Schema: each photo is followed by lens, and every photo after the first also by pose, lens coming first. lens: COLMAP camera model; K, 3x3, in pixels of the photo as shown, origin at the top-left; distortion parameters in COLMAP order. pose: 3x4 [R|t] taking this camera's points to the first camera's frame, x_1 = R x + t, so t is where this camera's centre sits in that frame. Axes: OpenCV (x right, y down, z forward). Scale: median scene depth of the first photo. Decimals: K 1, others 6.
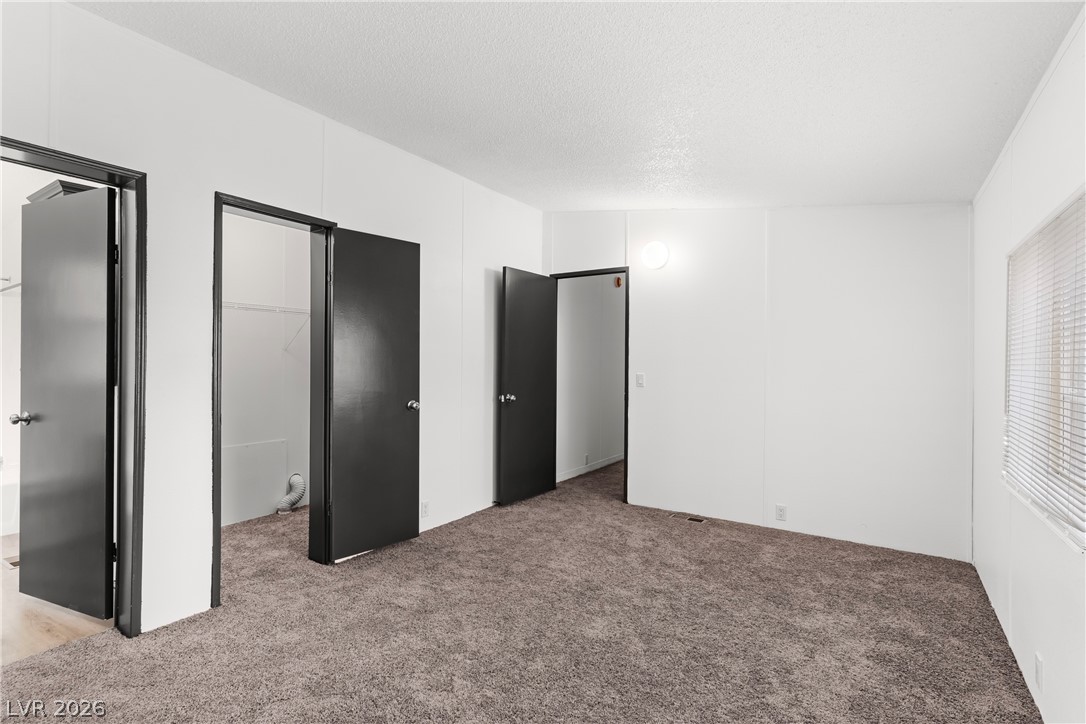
lens RADIAL K [[516.8, 0, 546.3], [0, 516.8, 362.9], [0, 0, 1]] dist [0.003117, -0.000034]
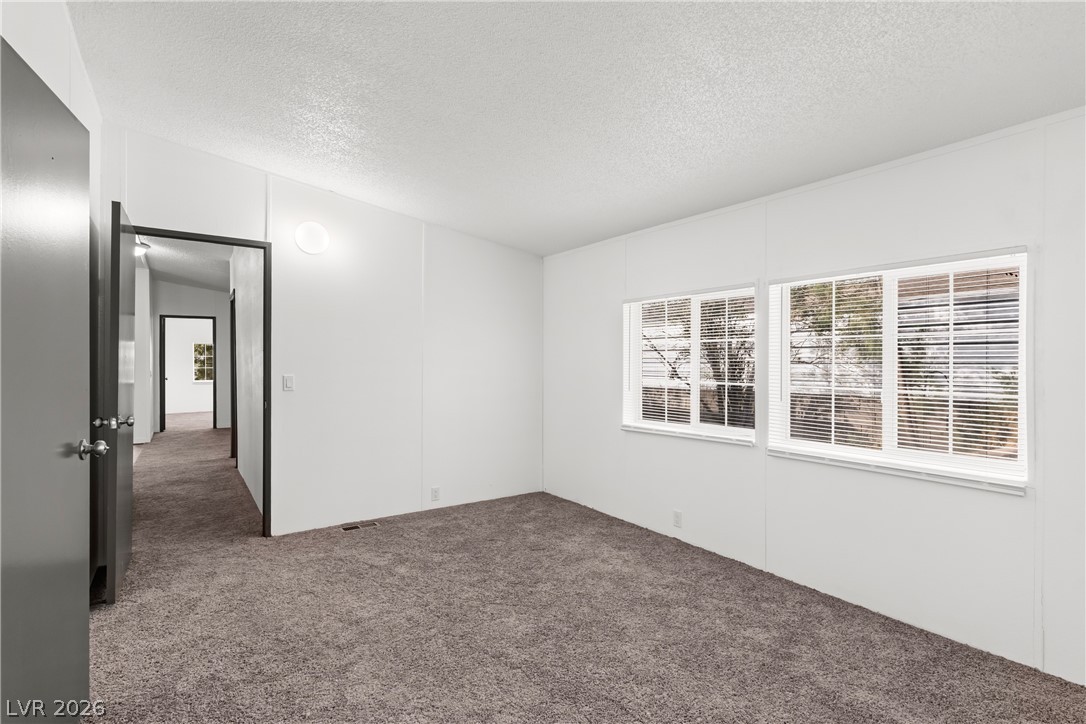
lens RADIAL K [[516.8, 0, 546.3], [0, 516.8, 362.9], [0, 0, 1]] dist [0.003117, -0.000034]
pose [[0.364720, -0.003749, 0.931110, -0.541576], [0.000214, 0.999992, 0.003942, -0.002569], [-0.931117, -0.001239, 0.364718, 0.380222]]
